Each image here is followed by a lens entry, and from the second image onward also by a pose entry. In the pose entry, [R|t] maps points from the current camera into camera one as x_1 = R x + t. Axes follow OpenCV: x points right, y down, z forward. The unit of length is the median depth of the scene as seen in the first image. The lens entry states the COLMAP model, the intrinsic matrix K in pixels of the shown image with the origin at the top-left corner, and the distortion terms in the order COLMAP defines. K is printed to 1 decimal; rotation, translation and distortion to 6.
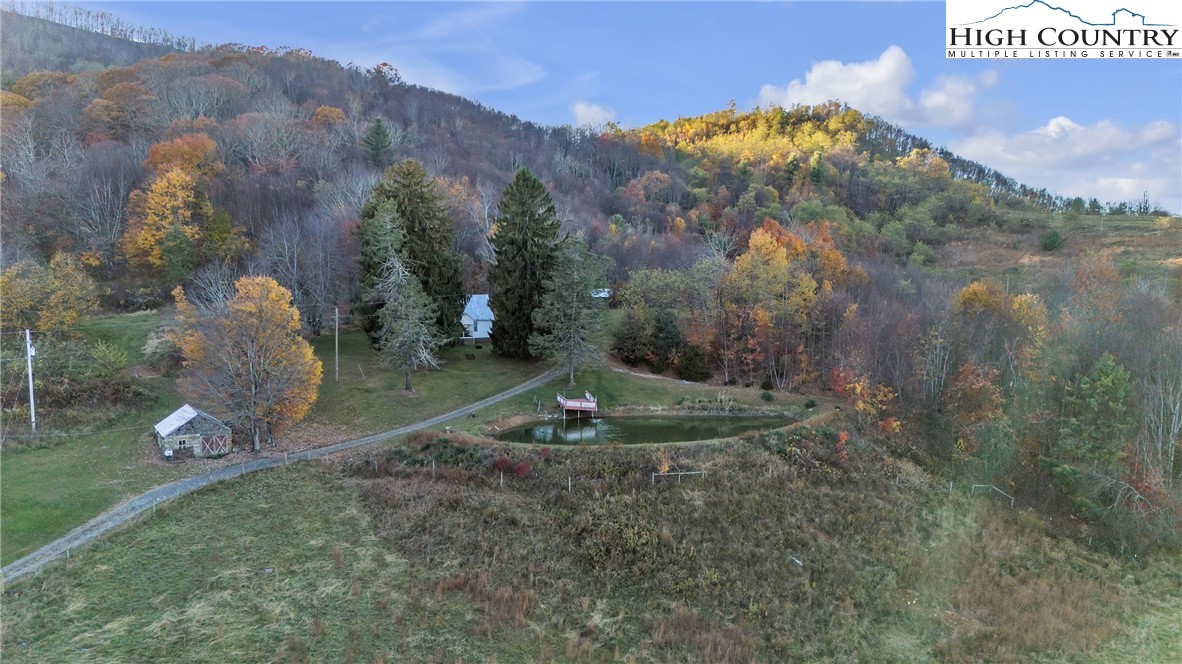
lens RADIAL K [[867.5, 0, 593.9], [0, 867.5, 333.8], [0, 0, 1]] dist [0.100718, -0.134672]
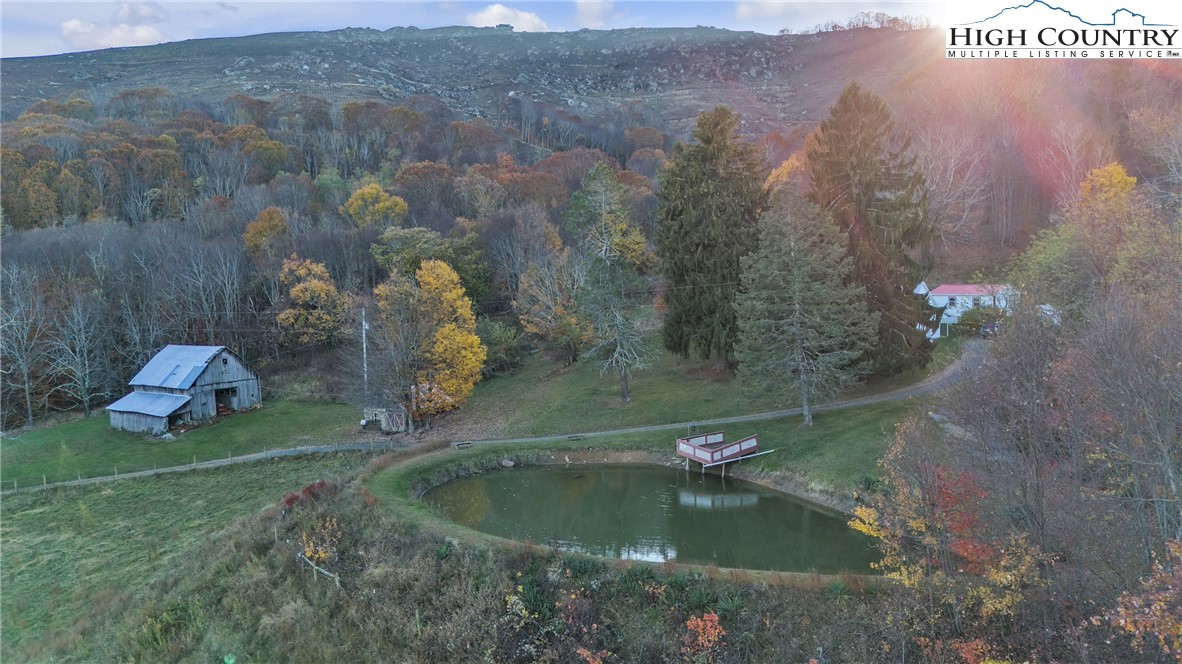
lens RADIAL K [[870.3, 0, 594.7], [0, 870.3, 335.7], [0, 0, 1]] dist [0.072871, -0.078253]
pose [[0.411491, 0.050649, -0.910005, 0.503319], [-0.048285, 0.998264, 0.033728, -0.019289], [0.910134, 0.030061, 0.413223, 0.645716]]
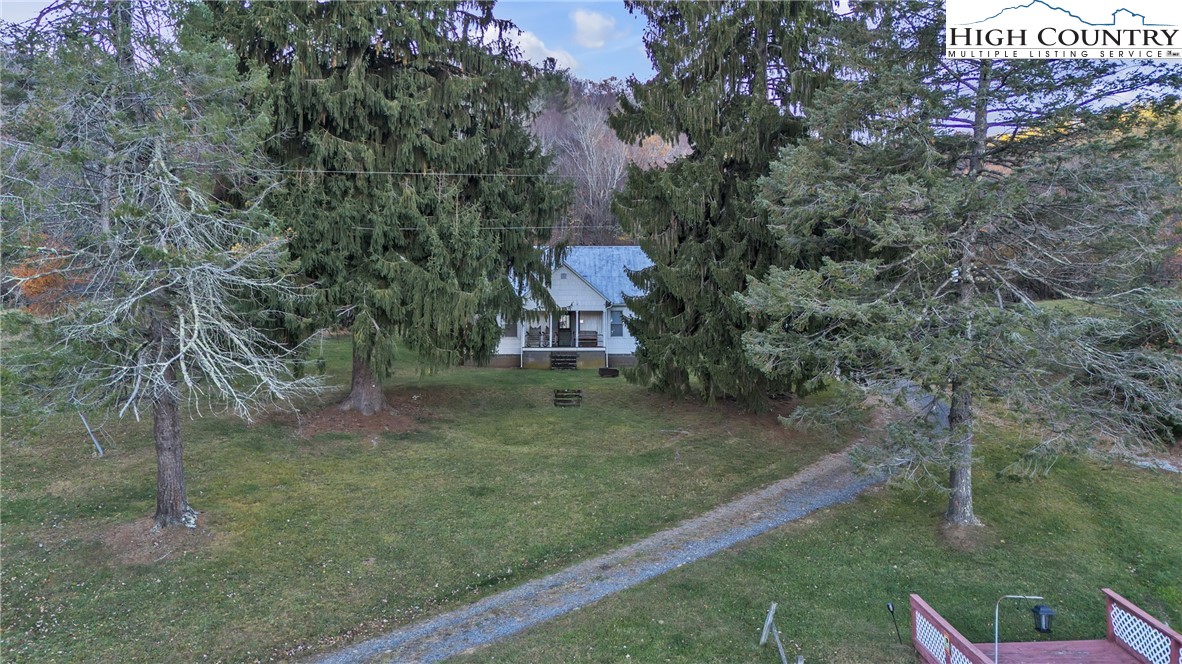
lens RADIAL K [[867.5, 0, 593.9], [0, 867.5, 333.8], [0, 0, 1]] dist [0.100718, -0.134672]
pose [[0.956030, -0.004981, -0.293228, -0.050872], [-0.022982, 0.995509, -0.091839, 0.037051], [0.292369, 0.094539, 0.951621, 0.826128]]
